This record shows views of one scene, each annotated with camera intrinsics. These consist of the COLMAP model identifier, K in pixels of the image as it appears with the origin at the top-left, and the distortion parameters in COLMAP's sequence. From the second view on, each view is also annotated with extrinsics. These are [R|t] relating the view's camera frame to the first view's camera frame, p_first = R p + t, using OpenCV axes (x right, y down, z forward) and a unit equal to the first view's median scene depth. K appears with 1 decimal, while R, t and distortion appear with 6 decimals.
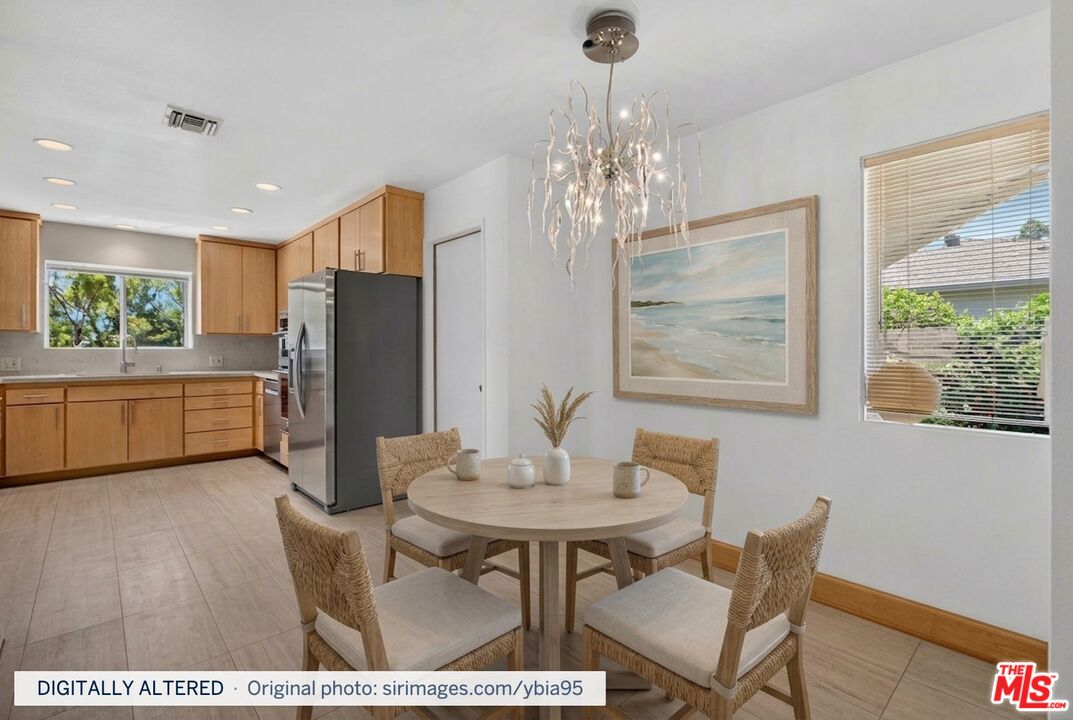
lens RADIAL K [[488.4, 0, 539.2], [0, 488.4, 351.2], [0, 0, 1]] dist [-0.007162, 0.001301]
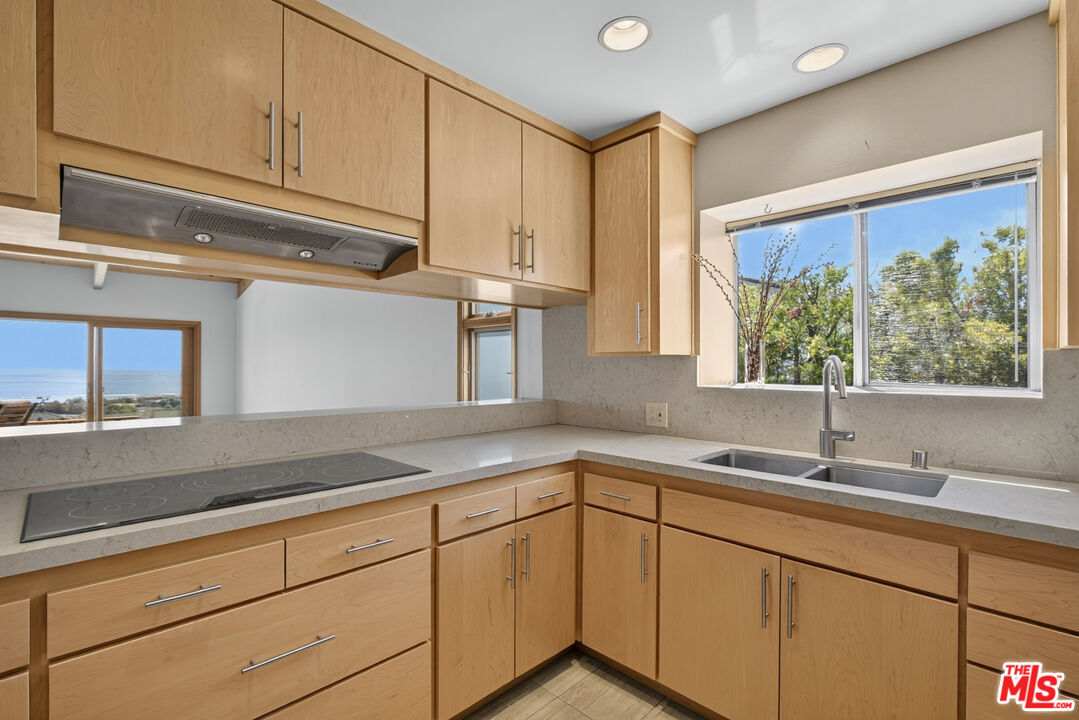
lens RADIAL K [[491.1, 0, 541.1], [0, 491.1, 366.9], [0, 0, 1]] dist [-0.007162, 0.001301]
pose [[0.049687, -0.000924, -0.998764, -0.871562], [-0.003255, 0.999994, -0.001087, -0.042812], [0.998760, 0.003305, 0.049684, 1.367499]]
